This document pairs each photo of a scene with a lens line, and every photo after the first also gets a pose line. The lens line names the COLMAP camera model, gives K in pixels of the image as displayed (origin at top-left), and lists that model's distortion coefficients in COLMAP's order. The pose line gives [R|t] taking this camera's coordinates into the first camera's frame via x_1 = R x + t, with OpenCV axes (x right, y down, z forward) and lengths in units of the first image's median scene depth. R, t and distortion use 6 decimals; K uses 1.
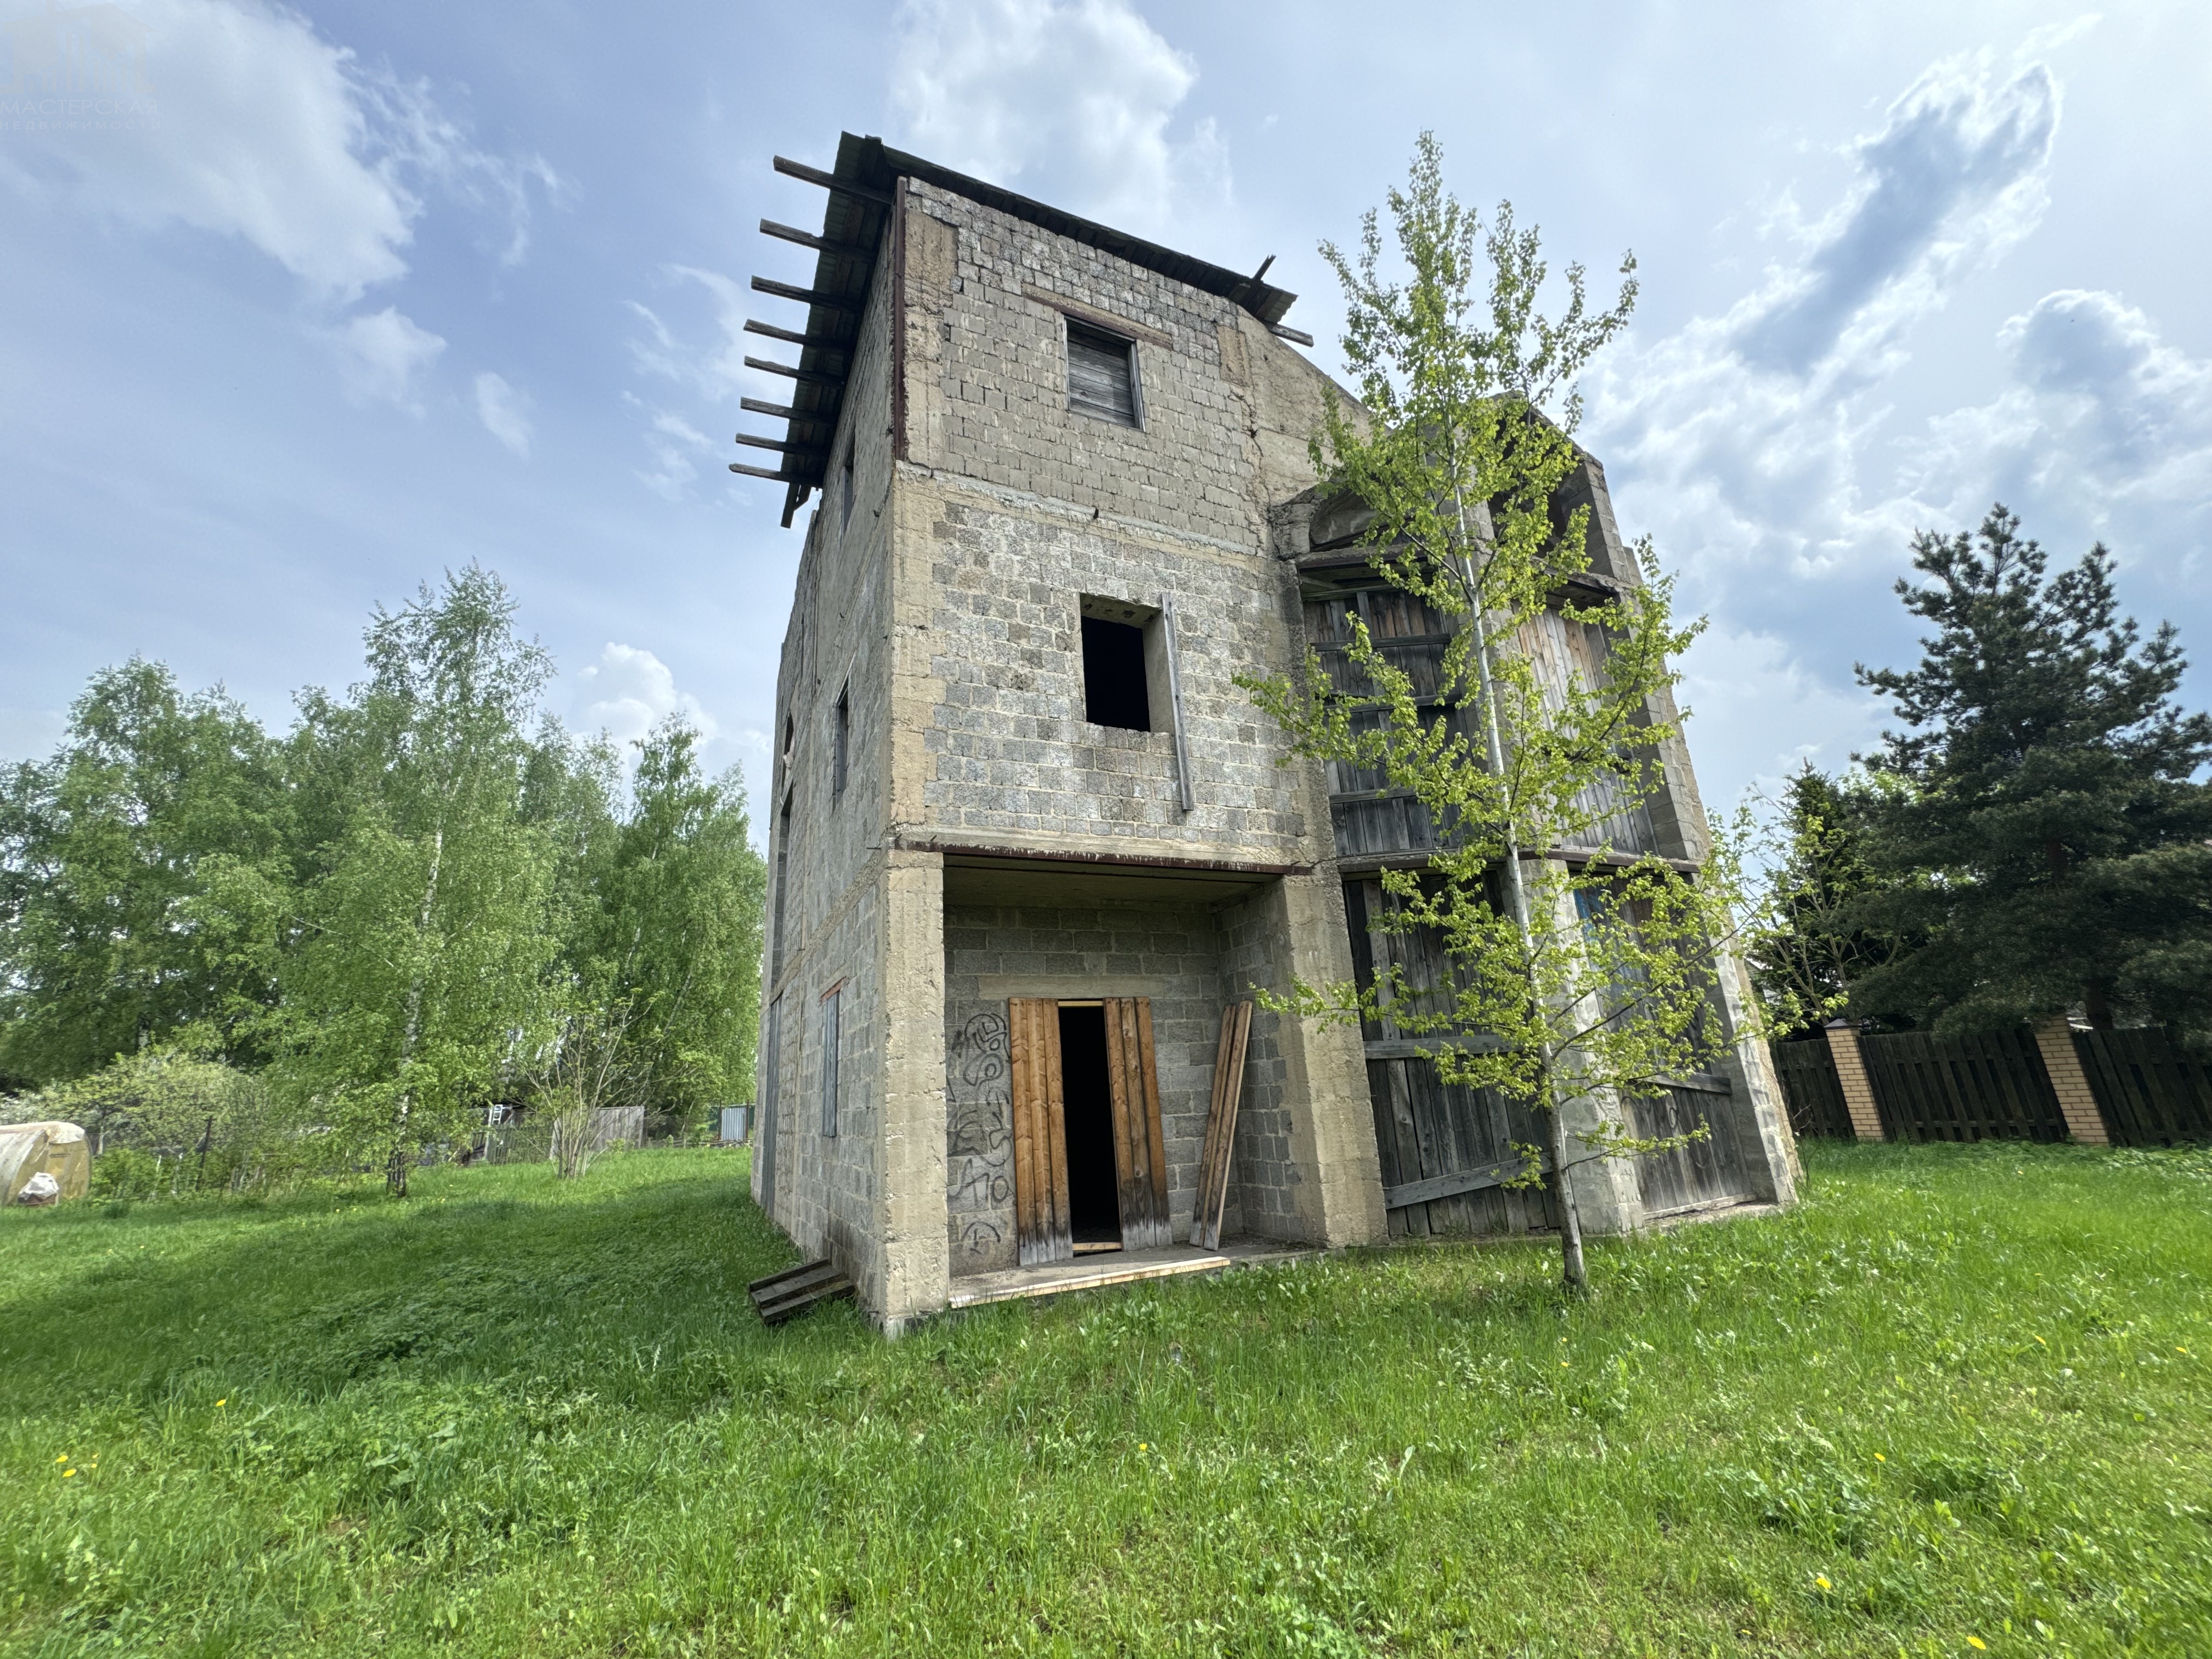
lens RADIAL K [[882.5, 0, 1103.8], [0, 882.5, 826.9], [0, 0, 1]] dist [-0.002696, 0.000626]
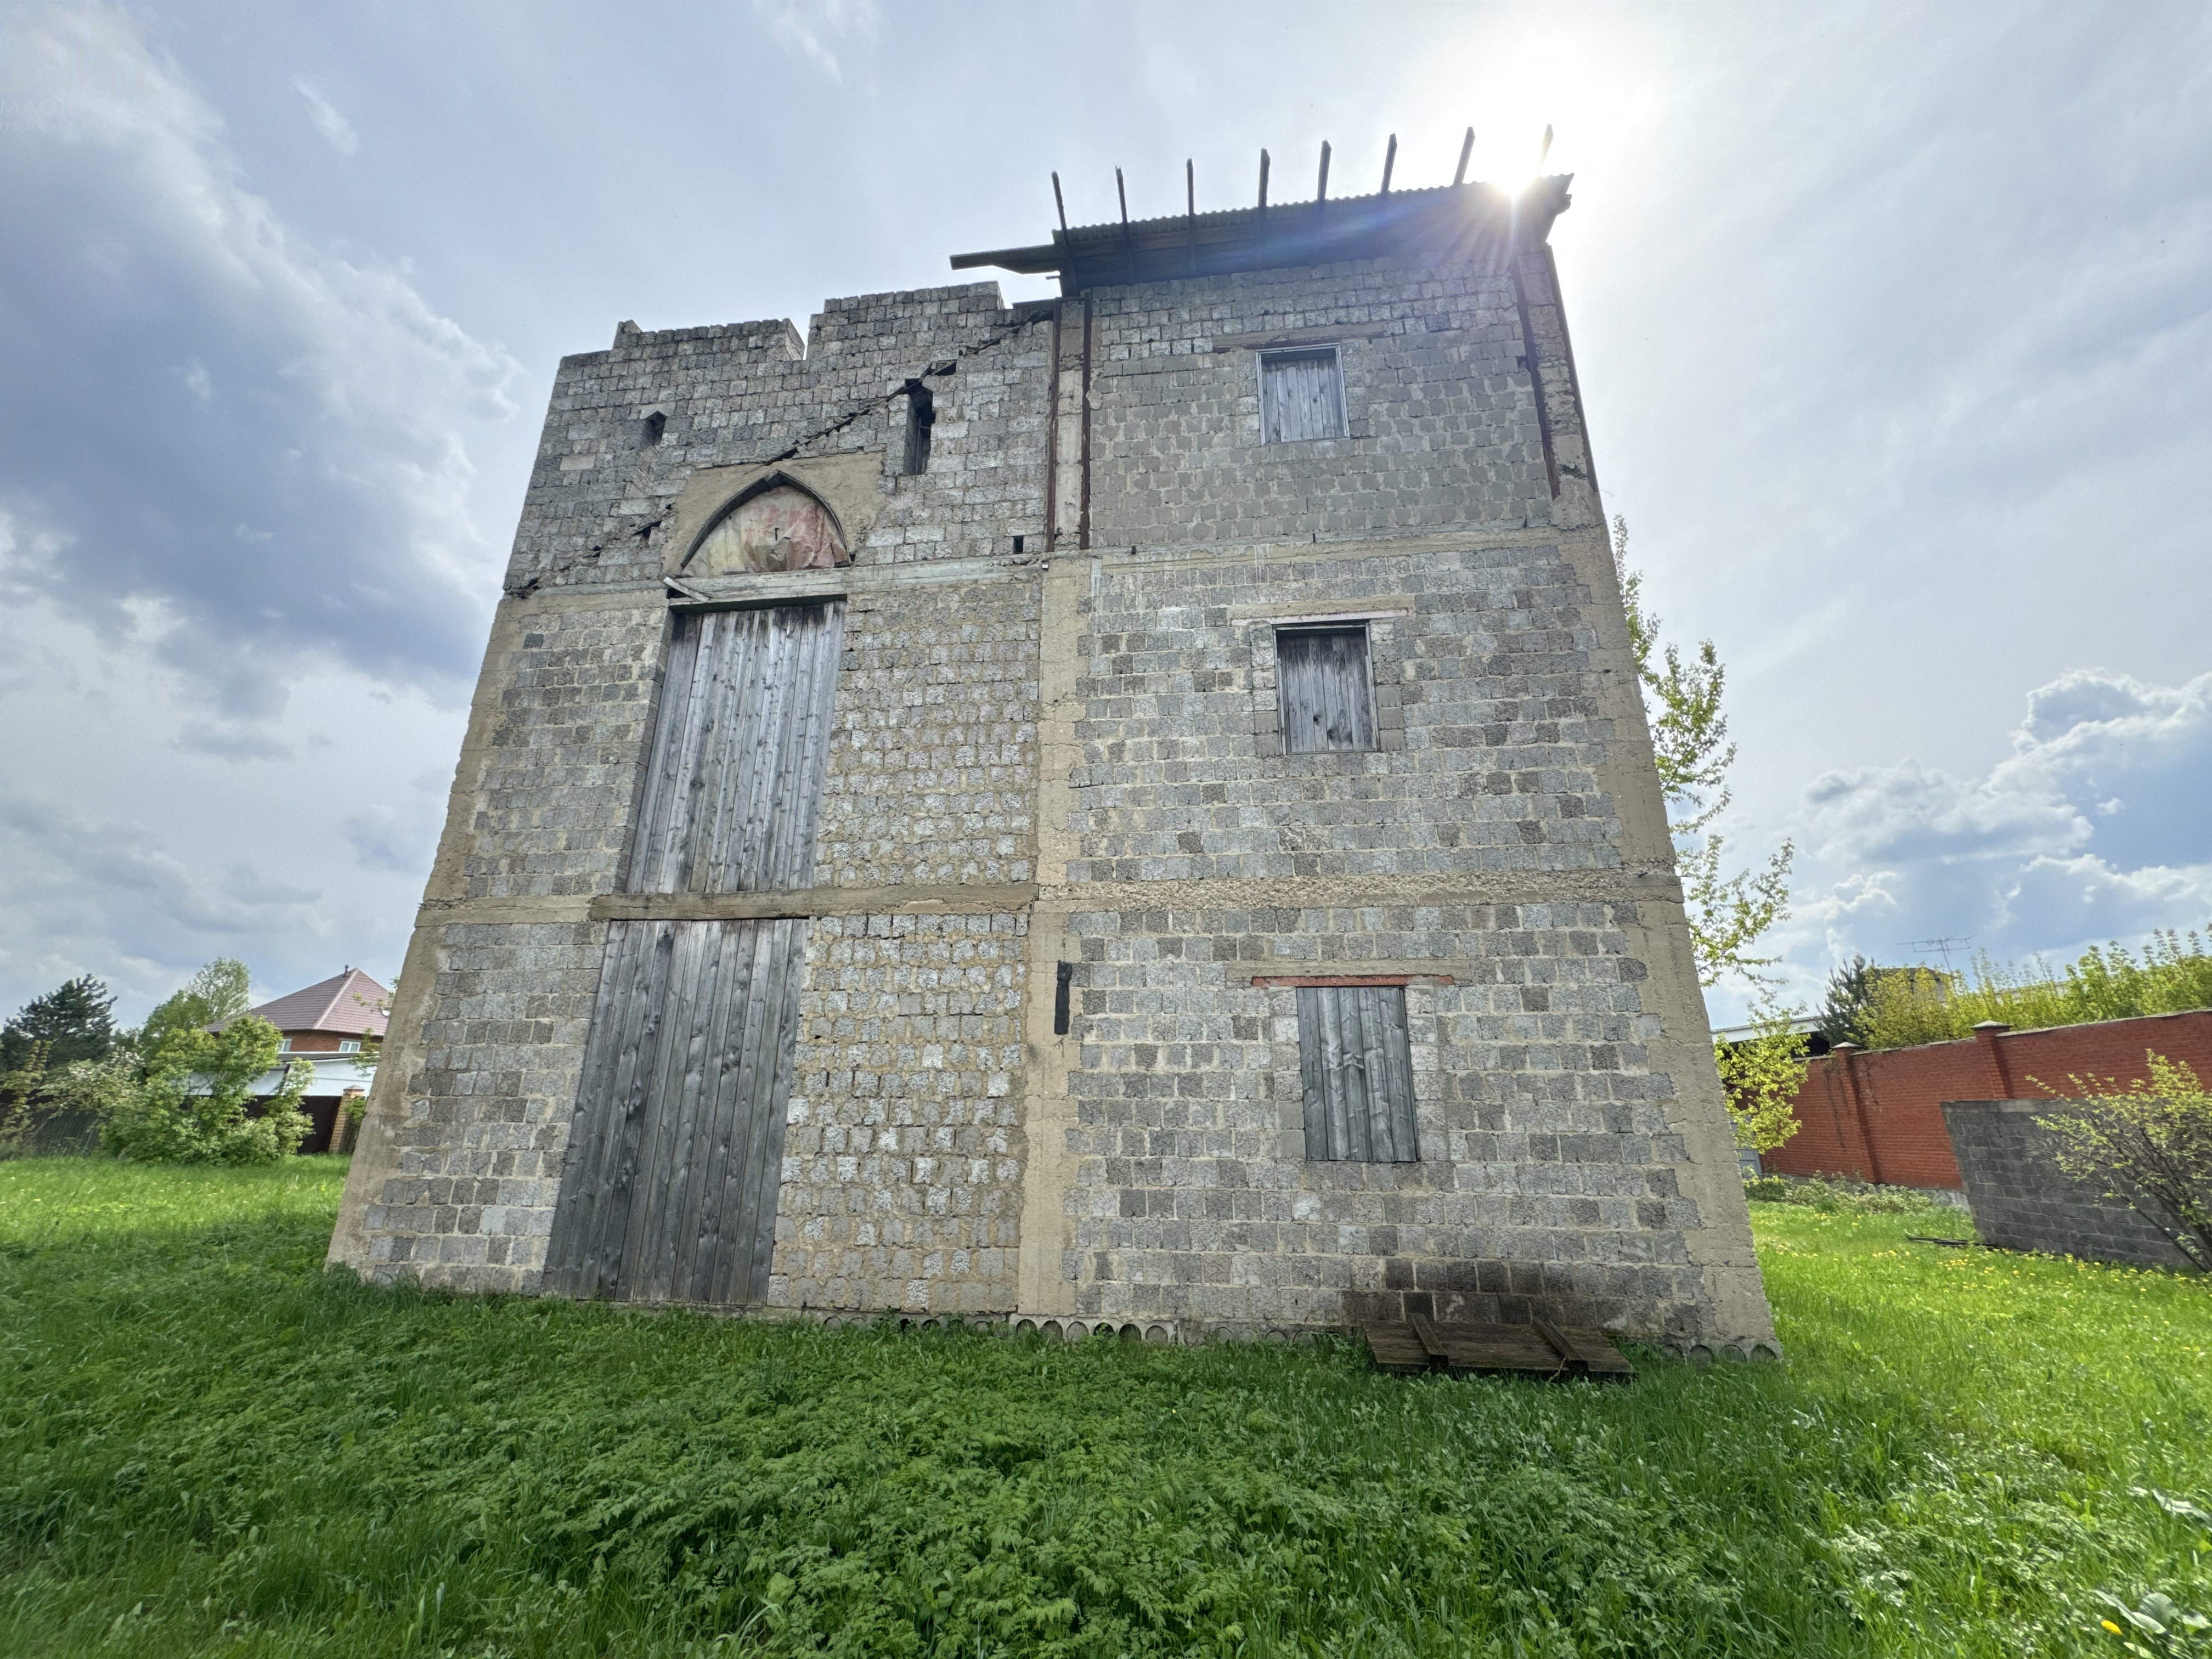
lens RADIAL K [[882.5, 0, 1103.8], [0, 882.5, 826.9], [0, 0, 1]] dist [-0.002696, 0.000626]
pose [[0.531909, 0.329100, 0.780235, -1.155941], [-0.288144, 0.936749, -0.198680, 0.291723], [-0.796270, -0.119141, 0.593093, 0.744715]]
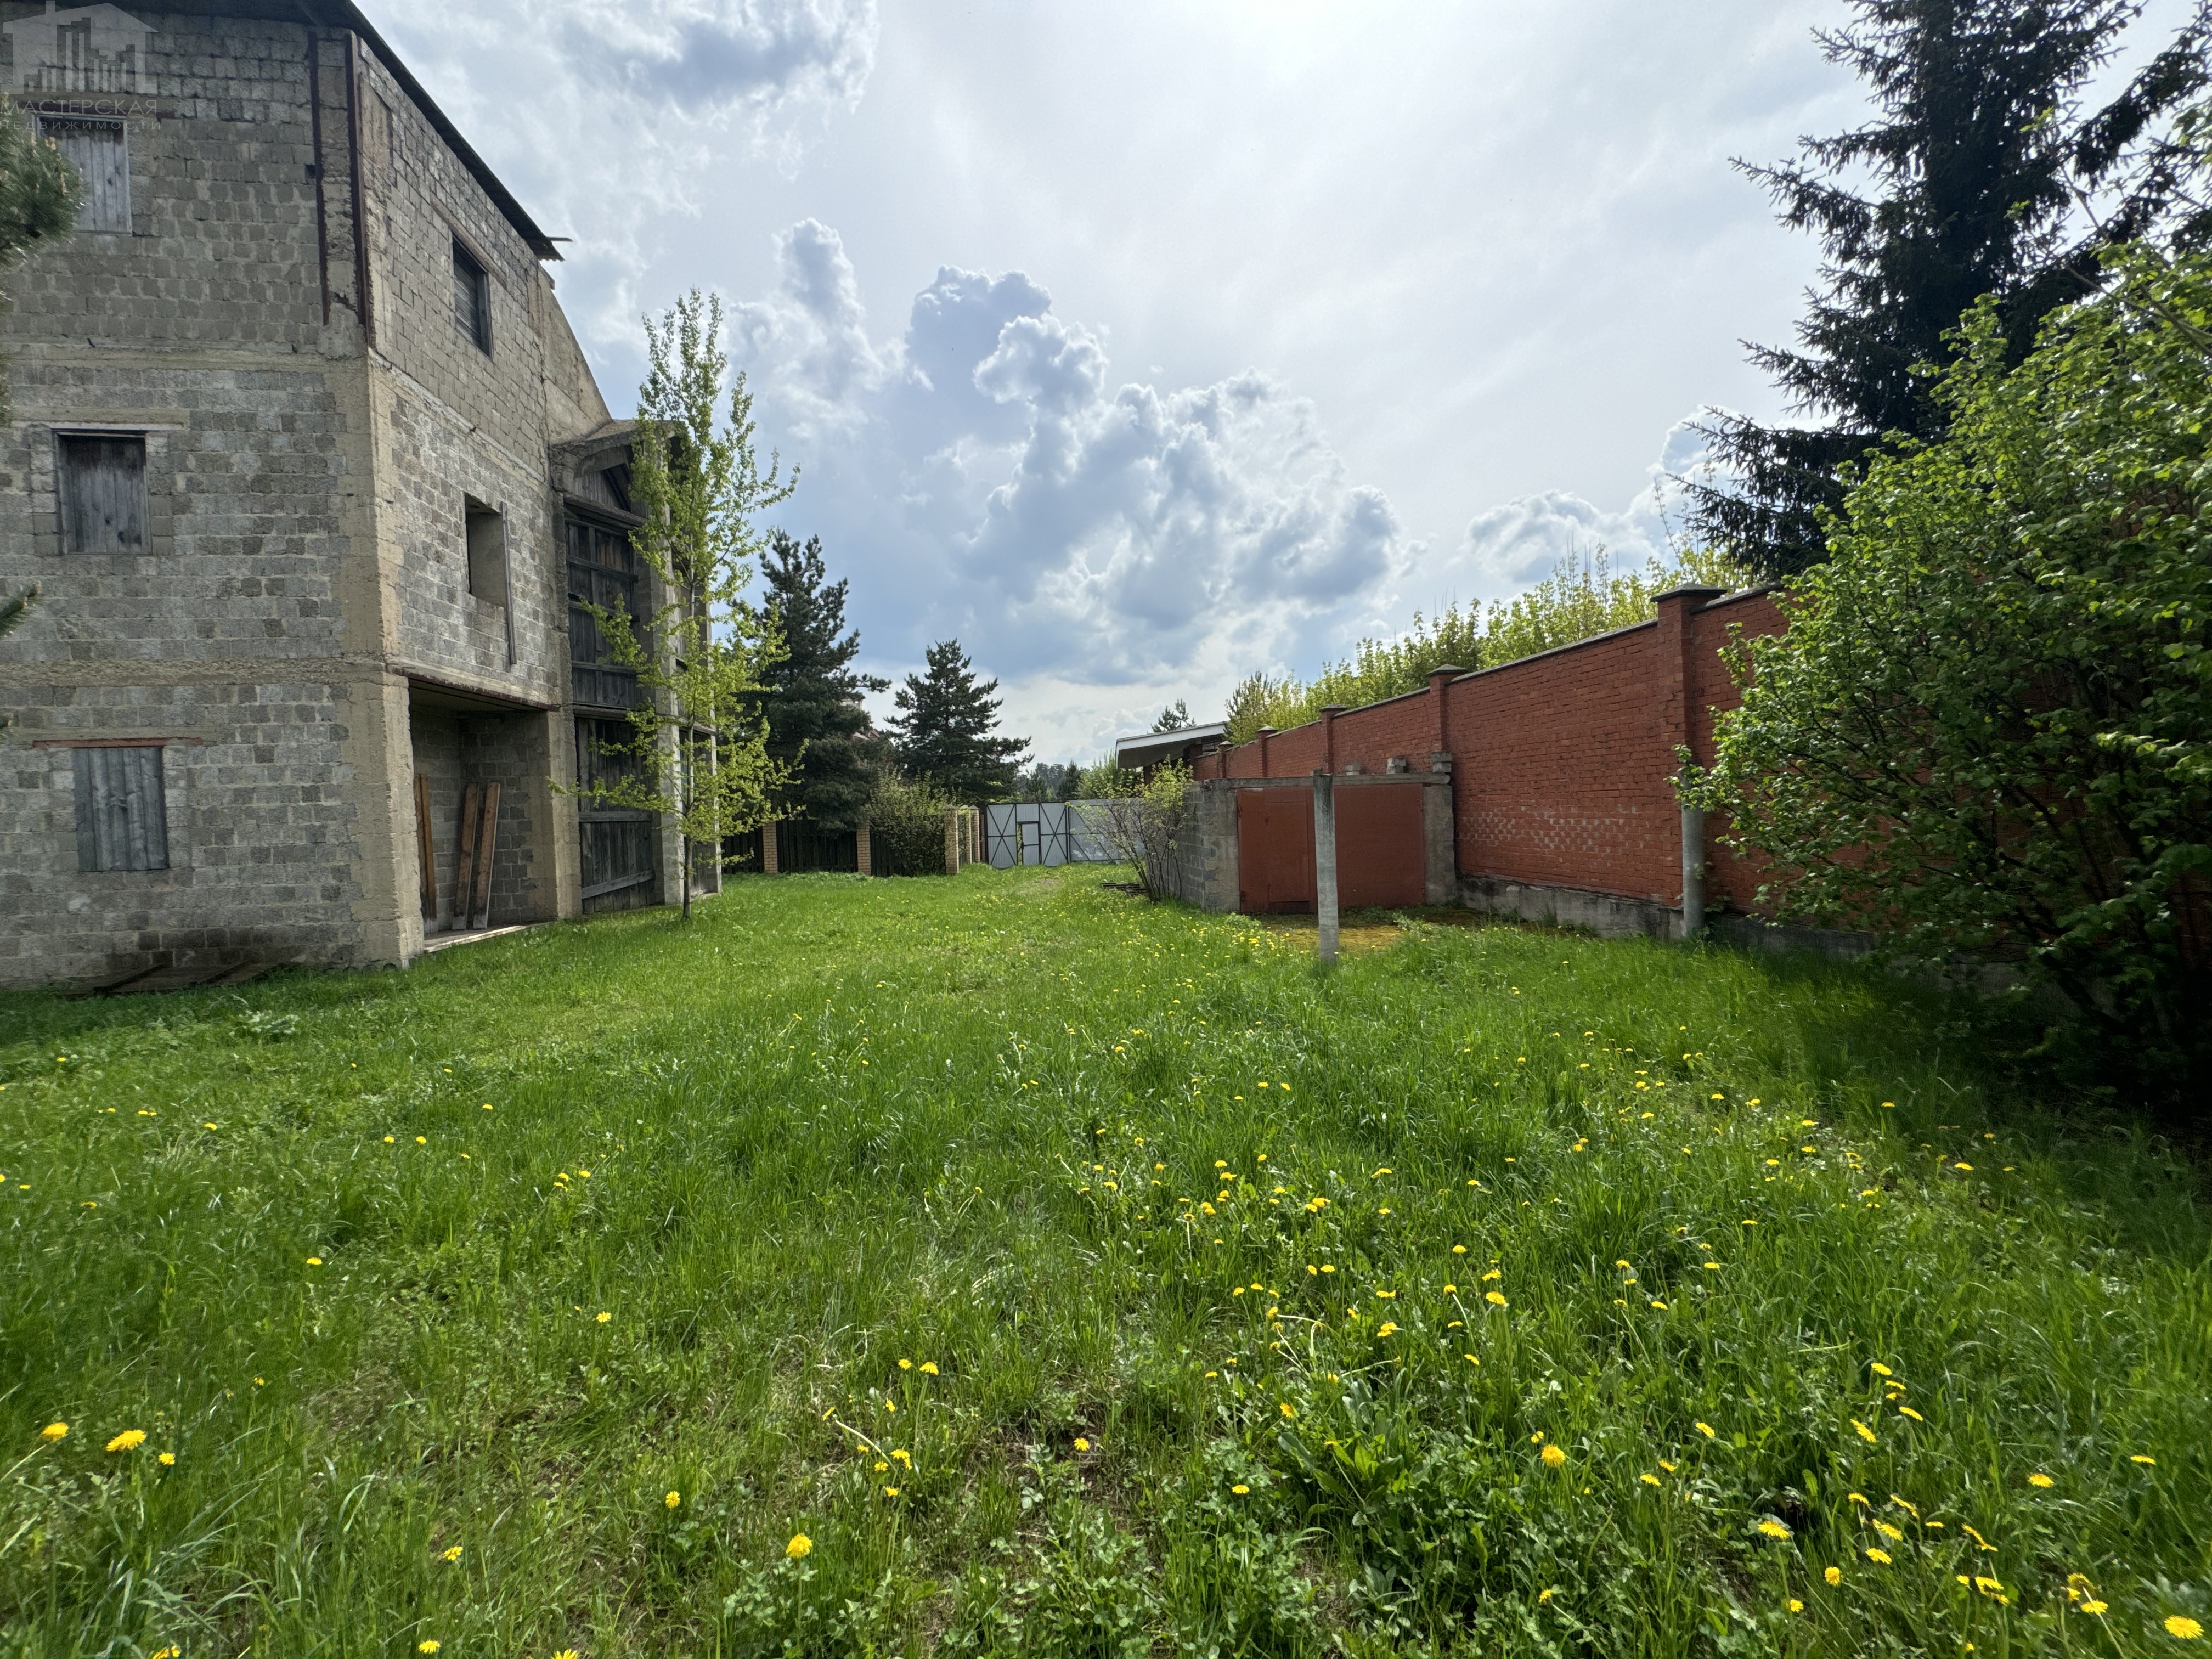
lens RADIAL K [[882.5, 0, 1103.8], [0, 882.5, 826.9], [0, 0, 1]] dist [-0.002696, 0.000626]
pose [[0.302573, 0.029478, 0.952670, -1.003475], [-0.266286, 0.962335, 0.054797, -0.098841], [-0.915173, -0.270263, 0.299026, -0.469352]]
